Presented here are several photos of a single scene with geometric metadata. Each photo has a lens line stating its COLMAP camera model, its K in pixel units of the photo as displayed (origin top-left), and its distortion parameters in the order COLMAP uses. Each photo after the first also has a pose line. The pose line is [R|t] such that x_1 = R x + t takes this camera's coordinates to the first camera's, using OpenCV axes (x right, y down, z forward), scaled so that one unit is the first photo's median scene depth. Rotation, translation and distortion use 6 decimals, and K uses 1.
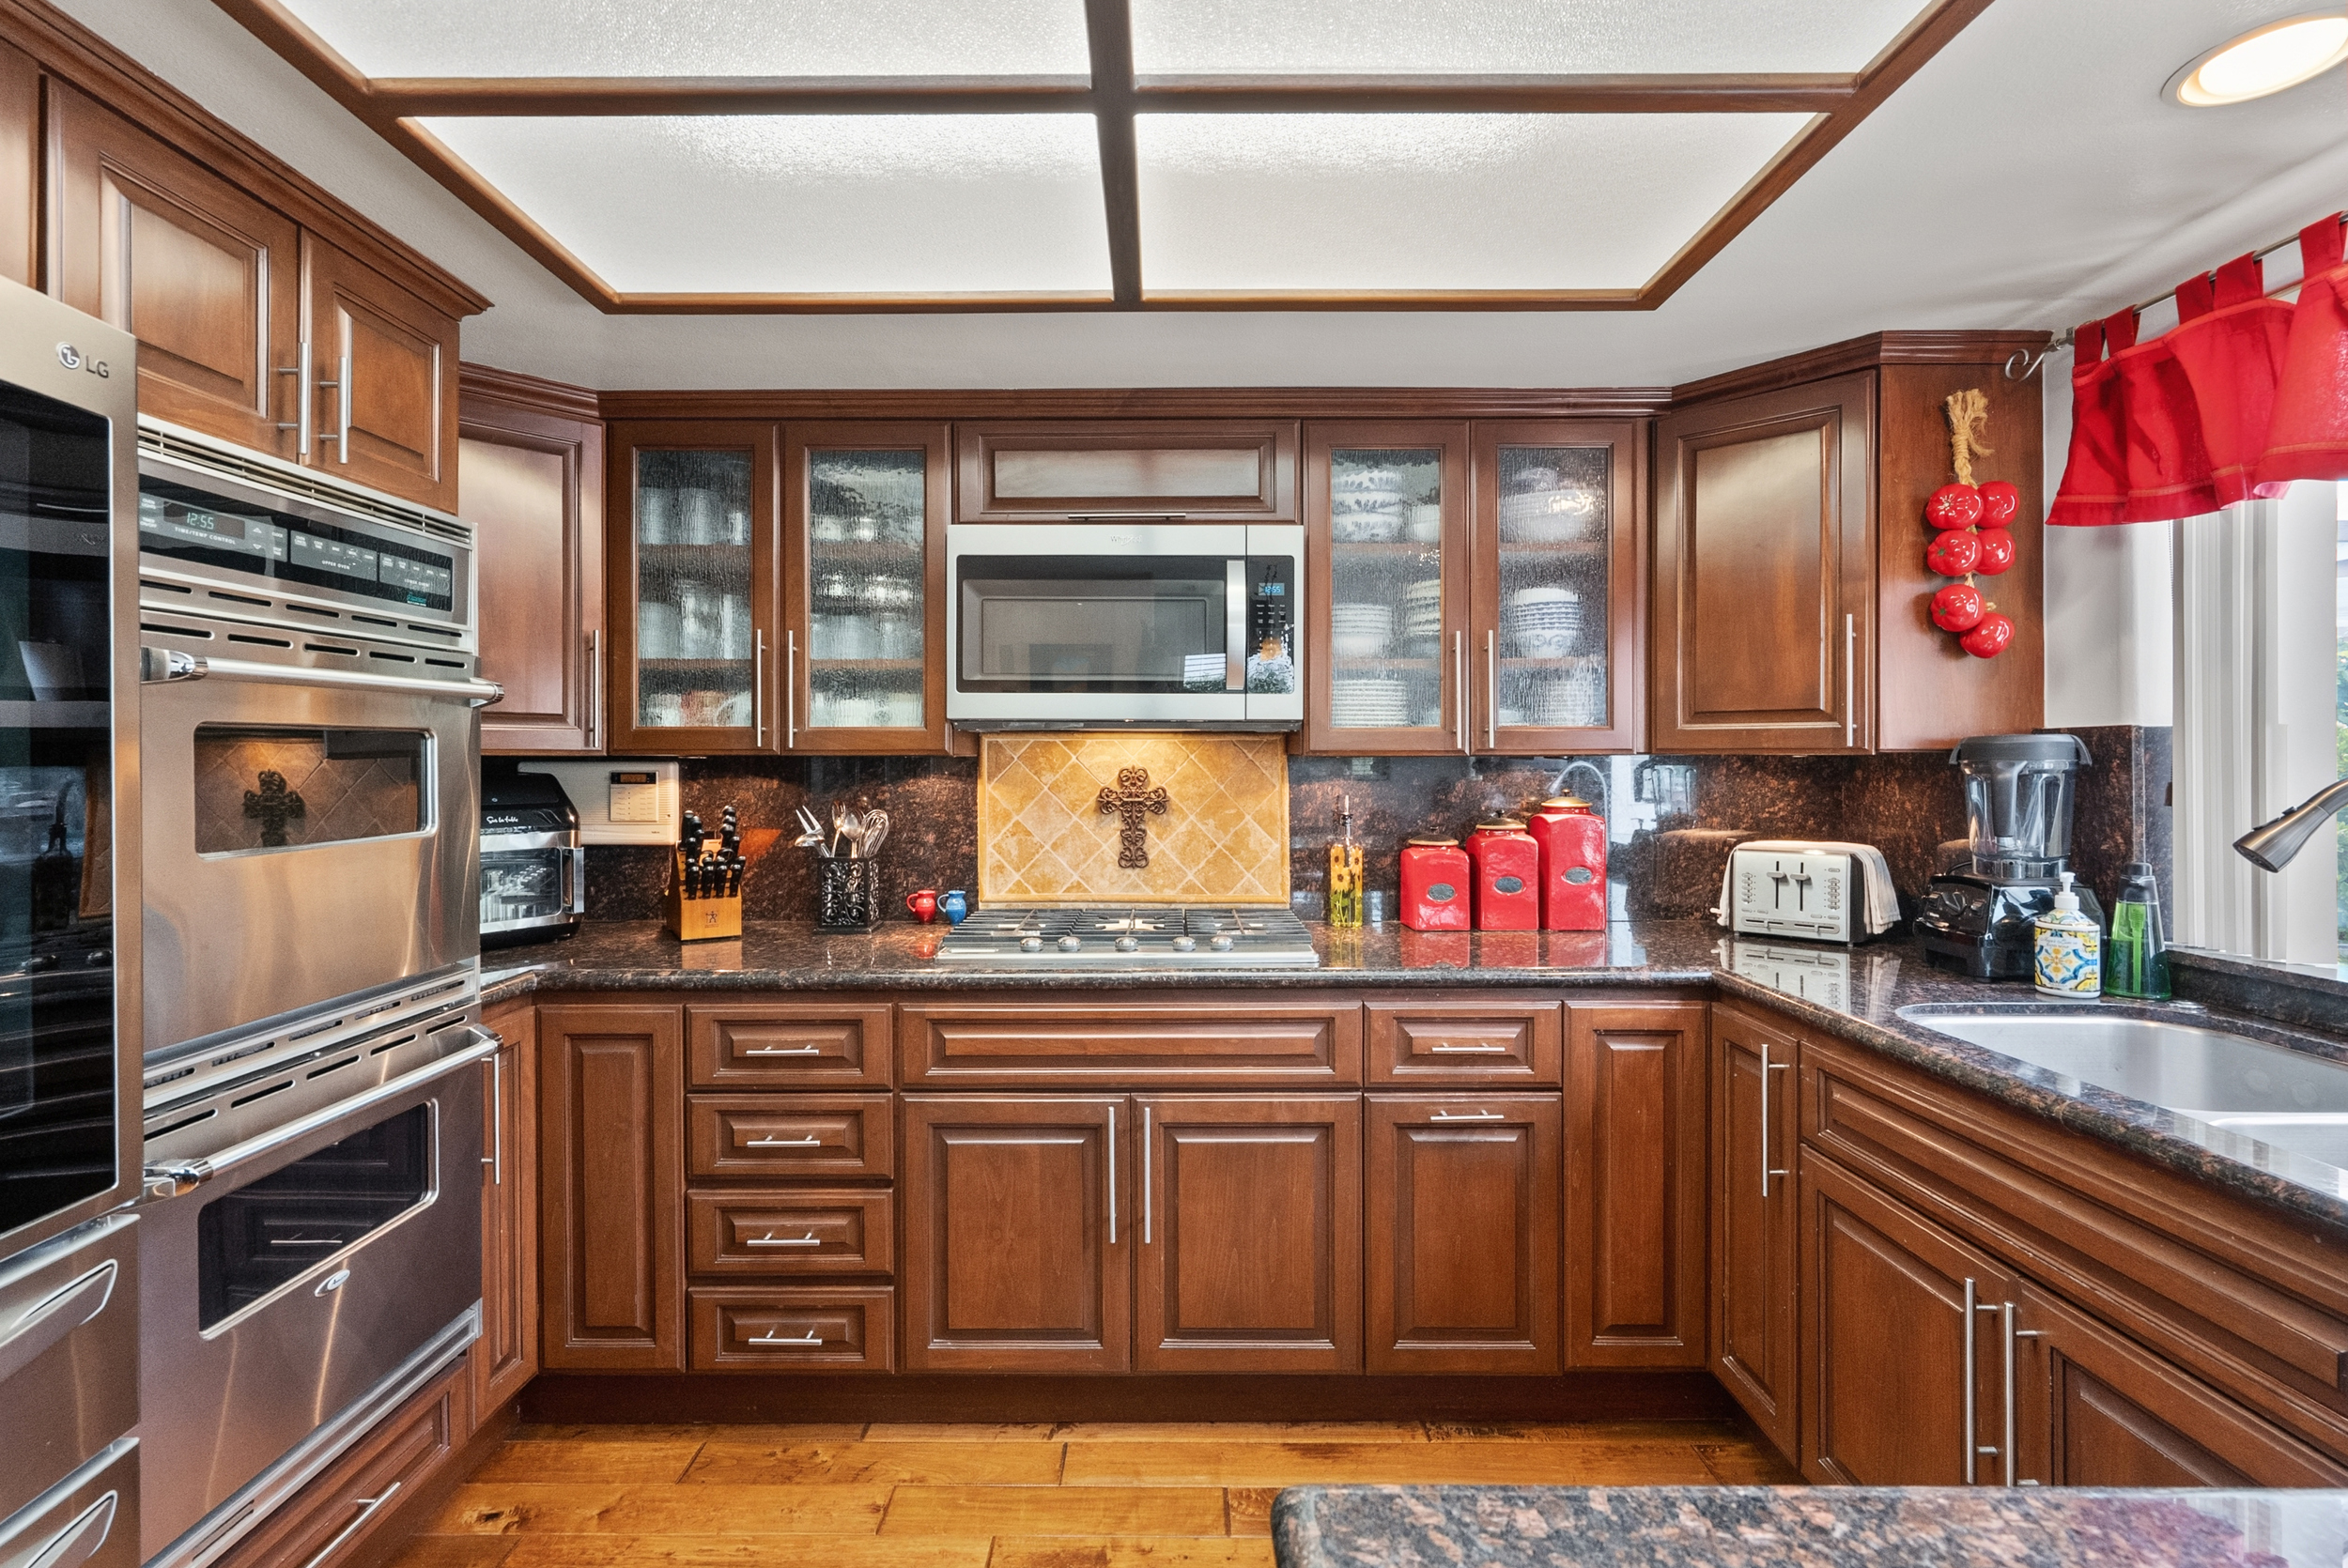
lens RADIAL K [[1080.0, 0, 1163.2], [0, 1080.0, 761.3], [0, 0, 1]] dist [-0.006987, 0.004407]
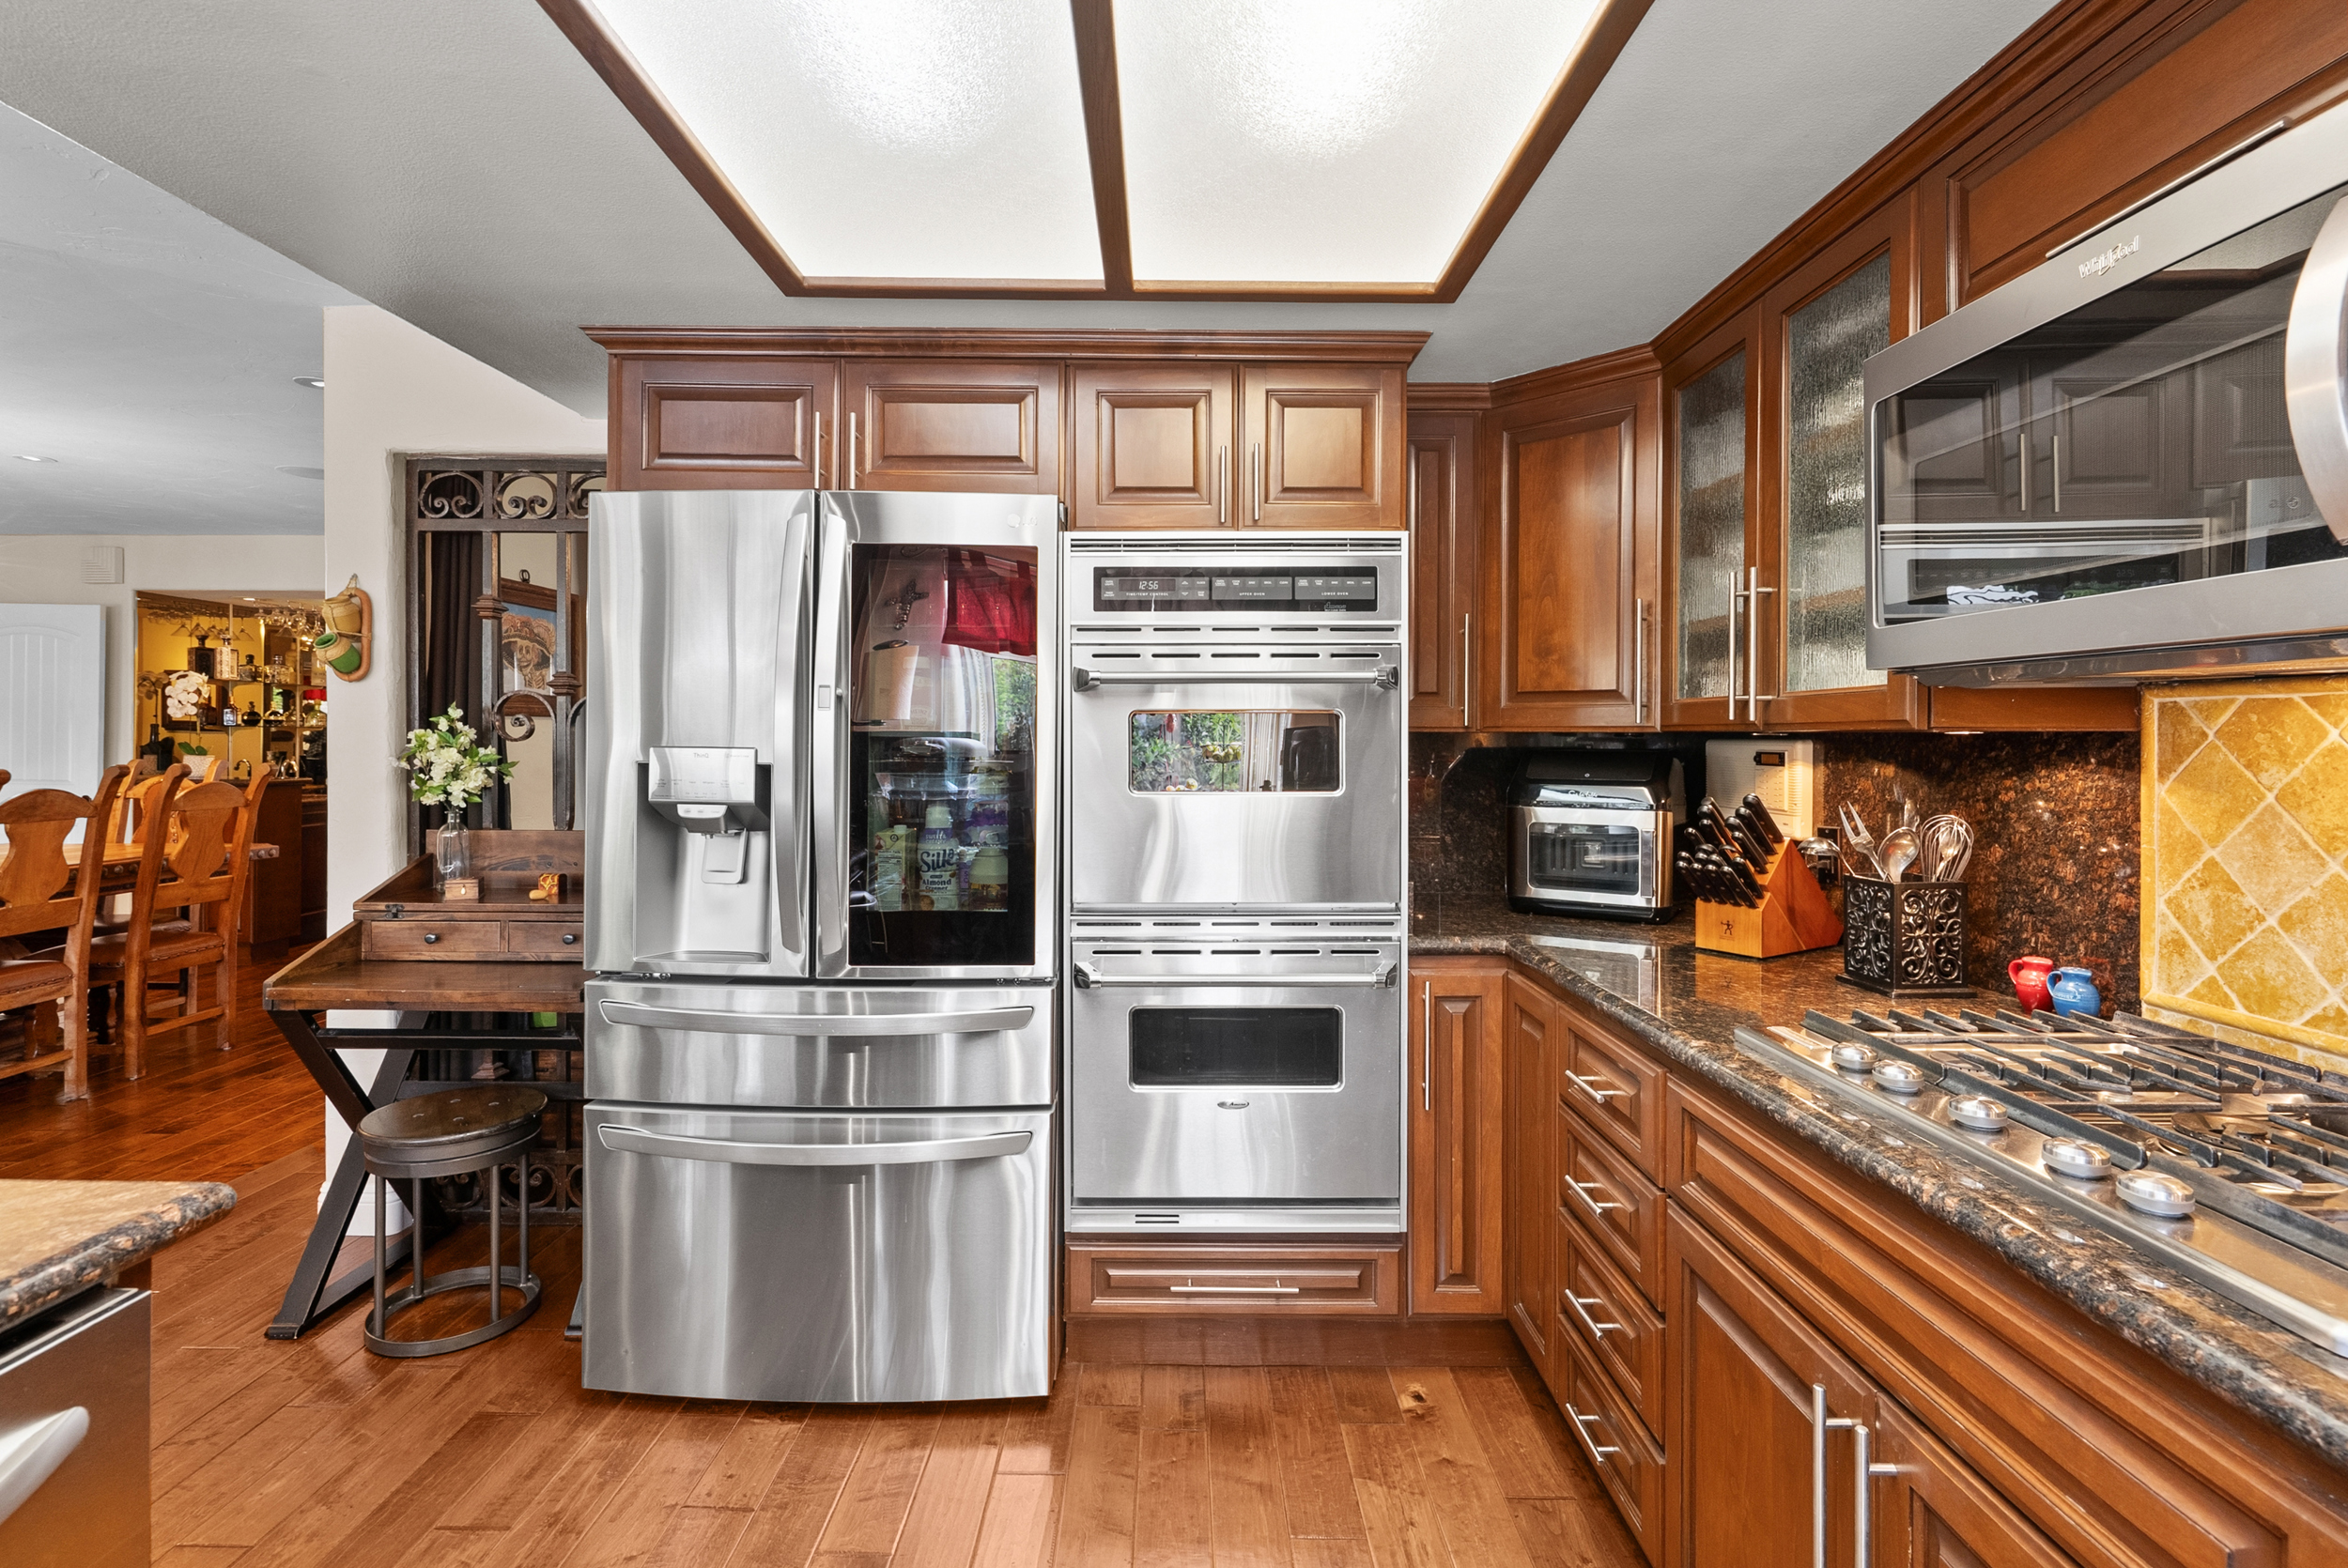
lens RADIAL K [[1080.0, 0, 1157.3], [0, 1080.0, 744.5], [0, 0, 1]] dist [-0.006987, 0.004407]
pose [[0.000432, 0.006099, -0.999981, 0.466335], [-0.007847, 0.999951, 0.006096, 0.003494], [0.999969, 0.007844, 0.000479, 0.648250]]
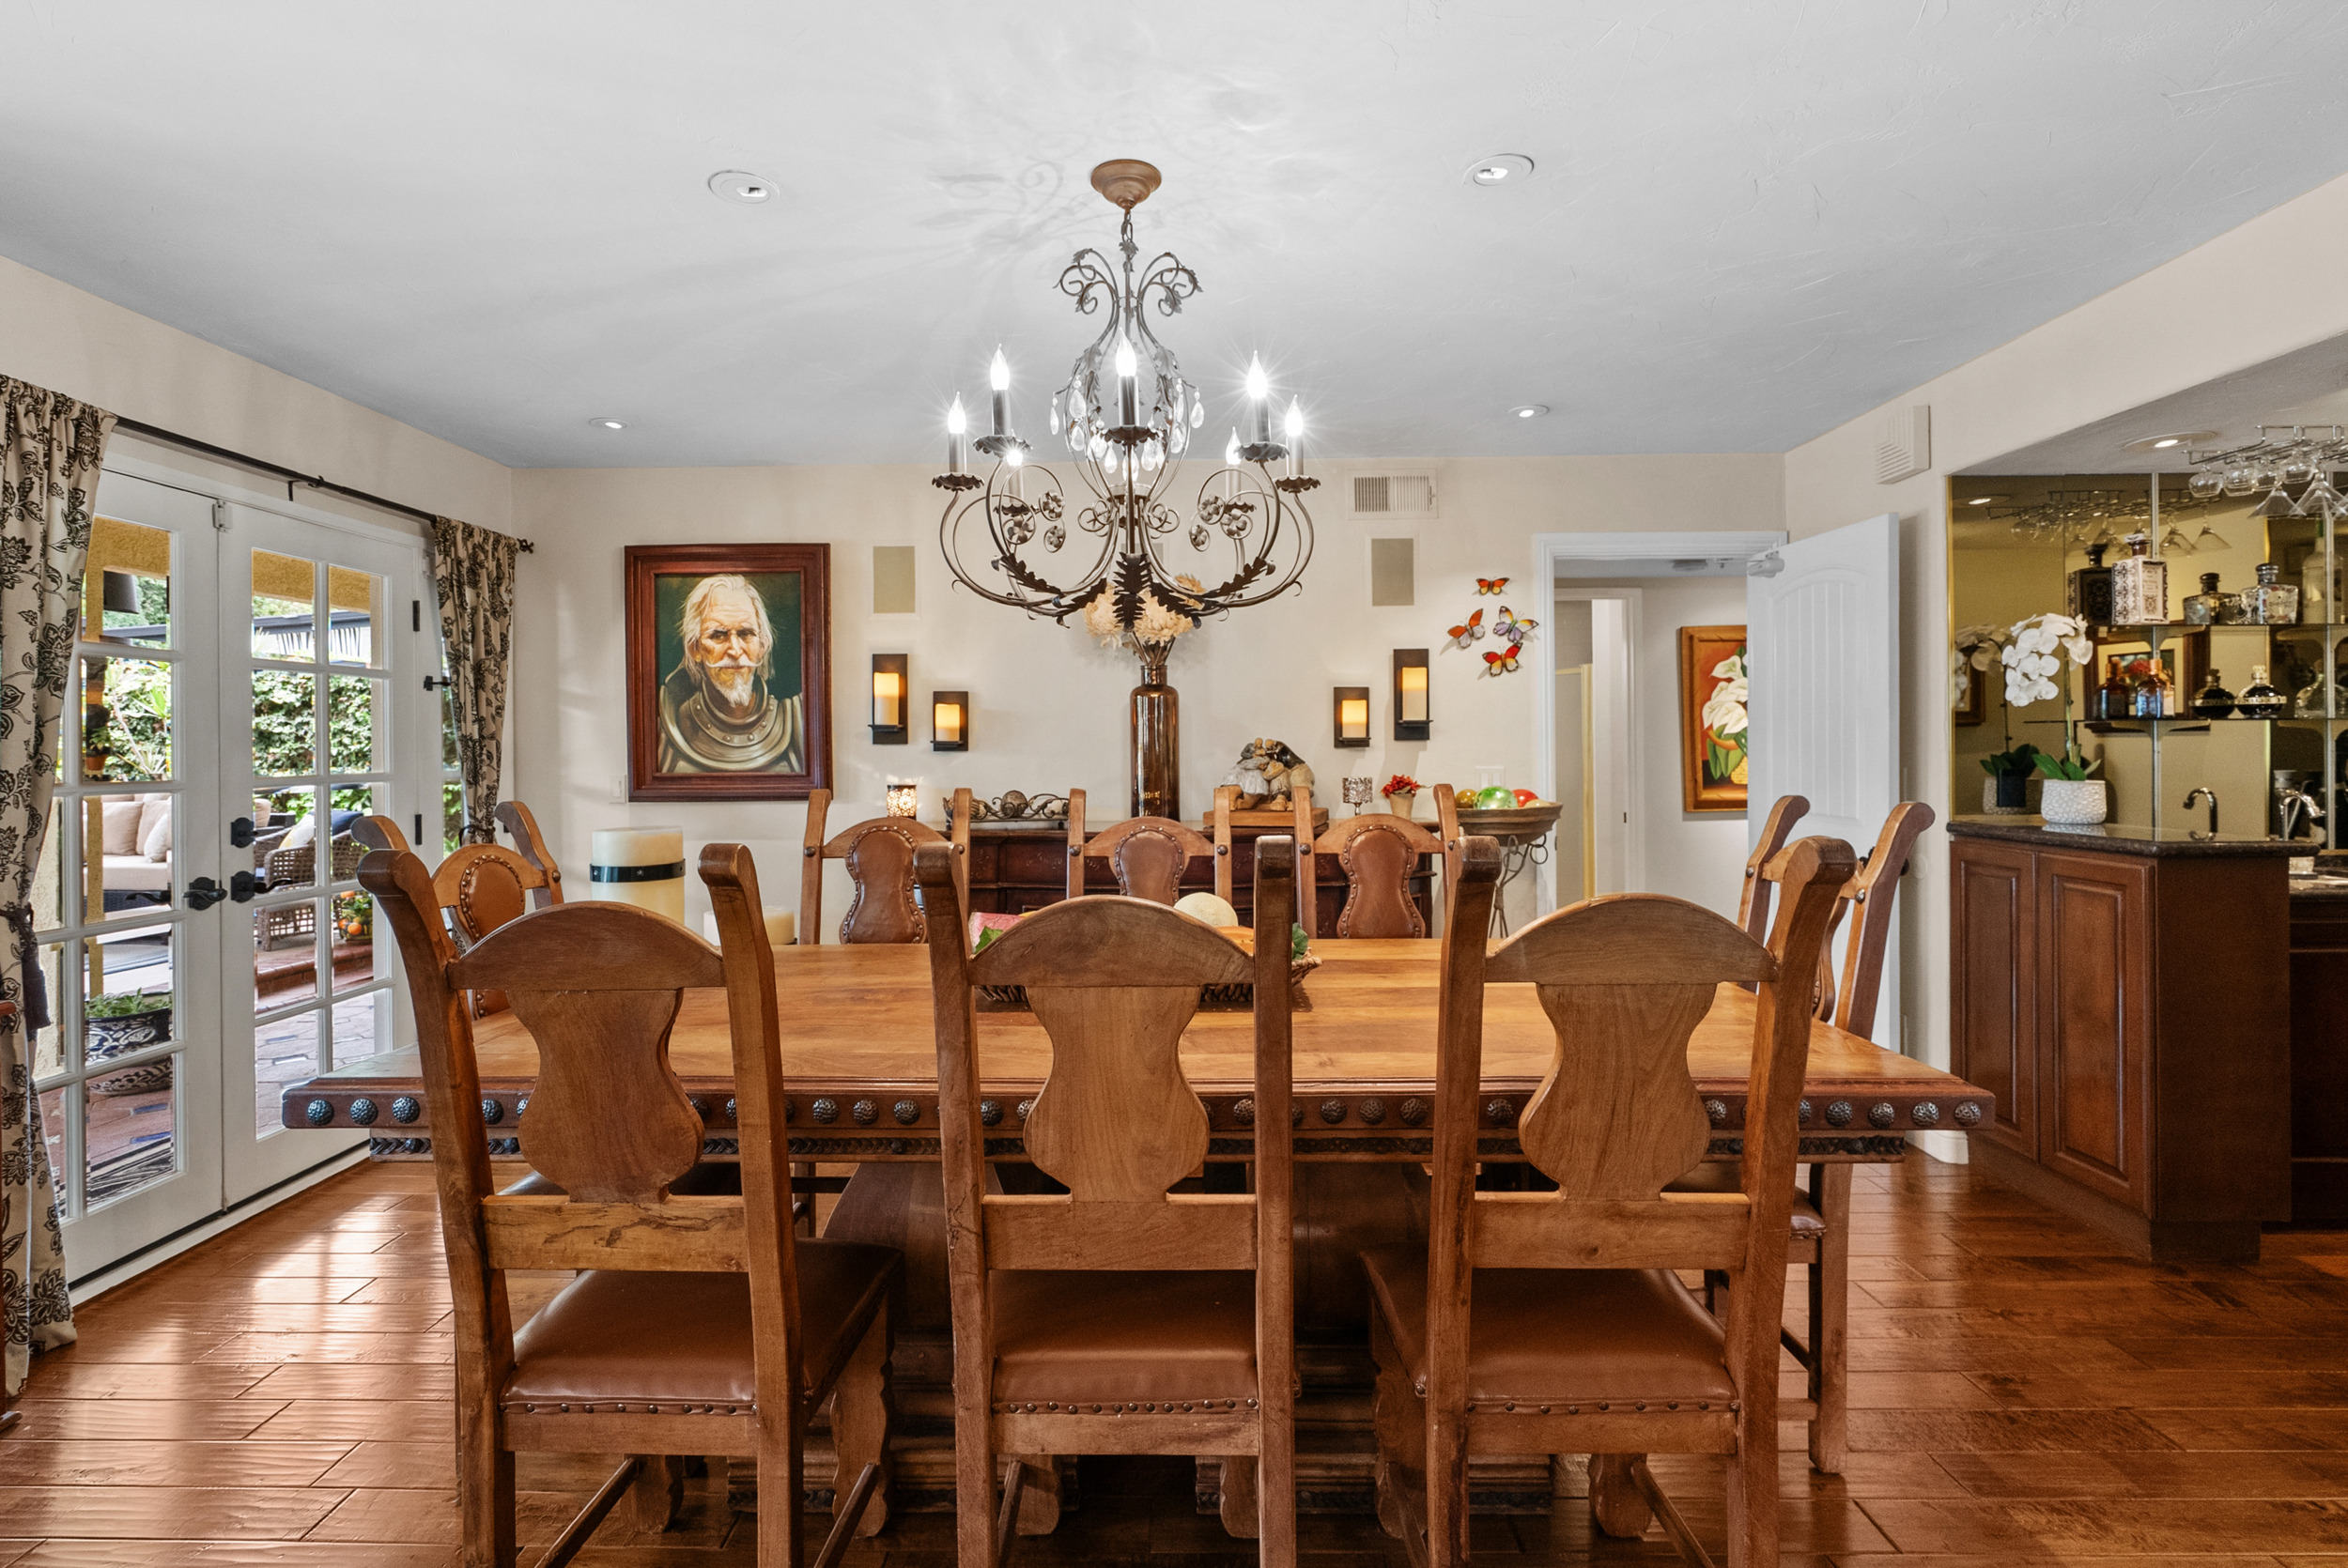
lens RADIAL K [[1080.0, 0, 1170.2], [0, 1080.0, 748.9], [0, 0, 1]] dist [-0.006987, 0.004407]
pose [[-0.999882, 0.010188, 0.011522, -1.336722], [0.010234, 0.999940, 0.003951, 0.010002], [-0.011481, 0.004068, -0.999926, -0.528719]]
